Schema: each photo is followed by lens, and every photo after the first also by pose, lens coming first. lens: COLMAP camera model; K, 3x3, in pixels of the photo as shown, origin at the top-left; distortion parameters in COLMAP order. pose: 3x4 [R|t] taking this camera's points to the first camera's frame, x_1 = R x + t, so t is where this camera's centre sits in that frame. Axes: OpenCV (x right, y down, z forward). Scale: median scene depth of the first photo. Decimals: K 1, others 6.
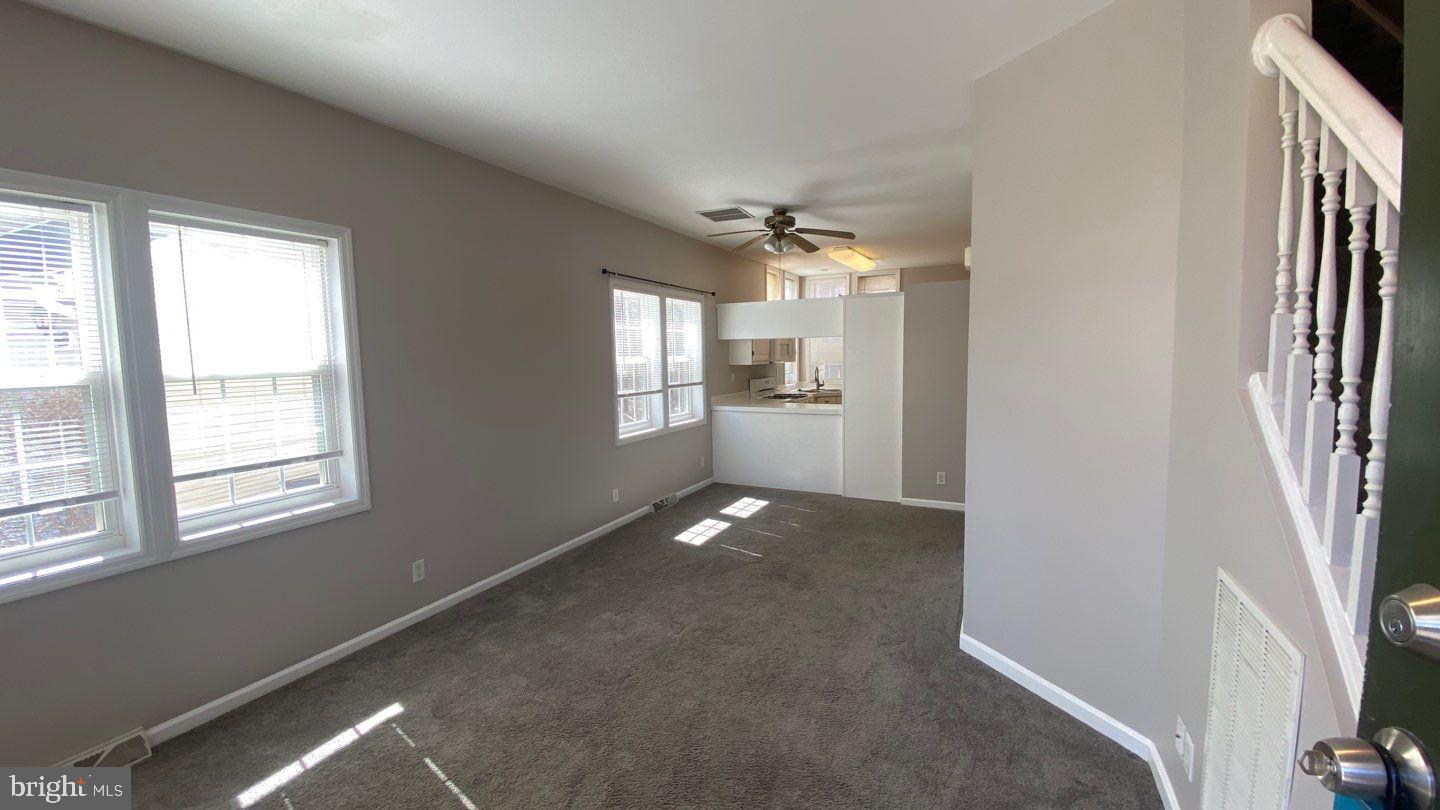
lens RADIAL K [[590.7, 0, 720.0], [0, 590.7, 405.0], [0, 0, 1]] dist [0.061608, -0.000141]
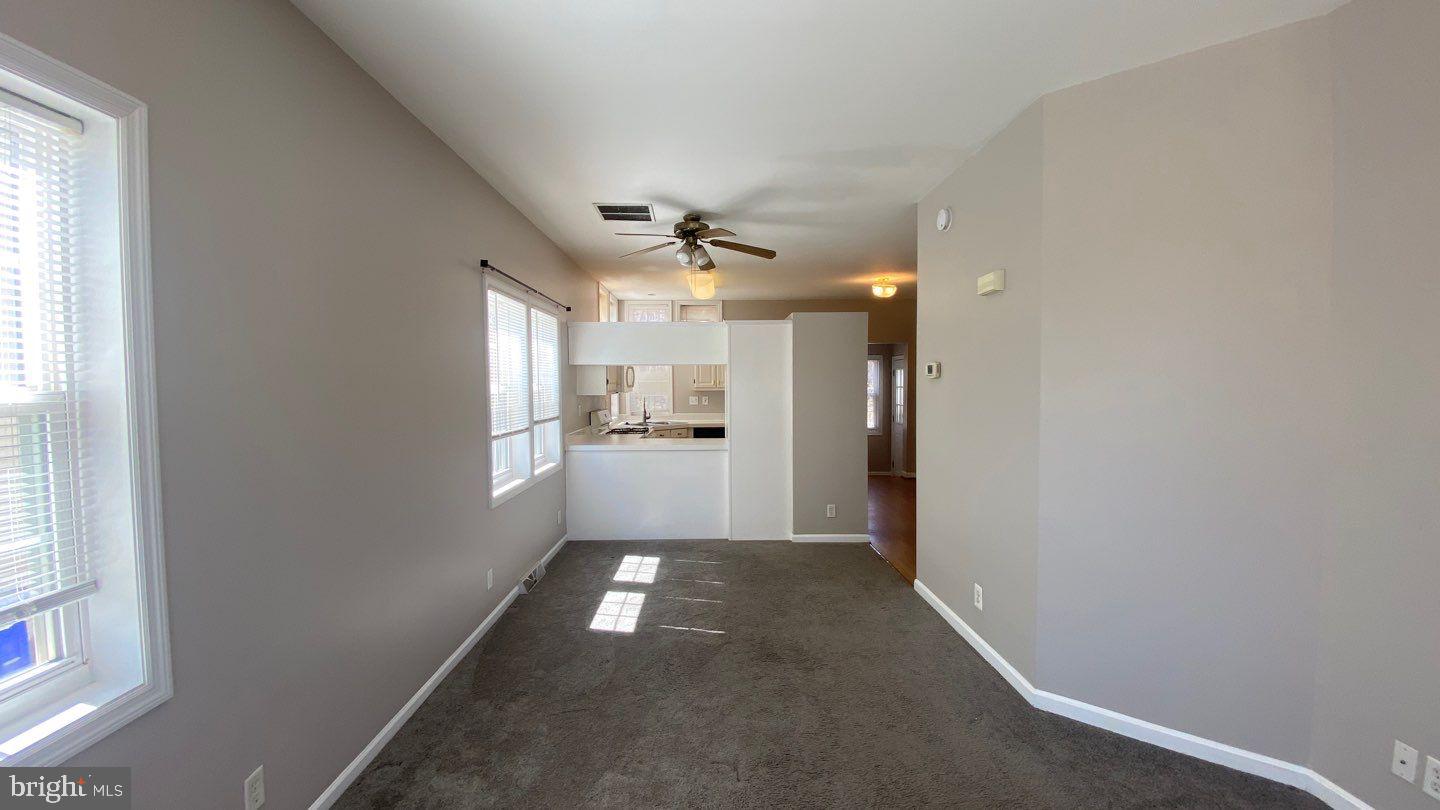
lens RADIAL K [[583.9, 0, 720.0], [0, 583.9, 405.0], [0, 0, 1]] dist [0.025370, -0.022170]
pose [[0.886735, -0.004958, 0.462251, -0.234471], [0.029926, 0.998461, -0.046697, -0.012187], [-0.461308, 0.055241, 0.885519, 0.223274]]
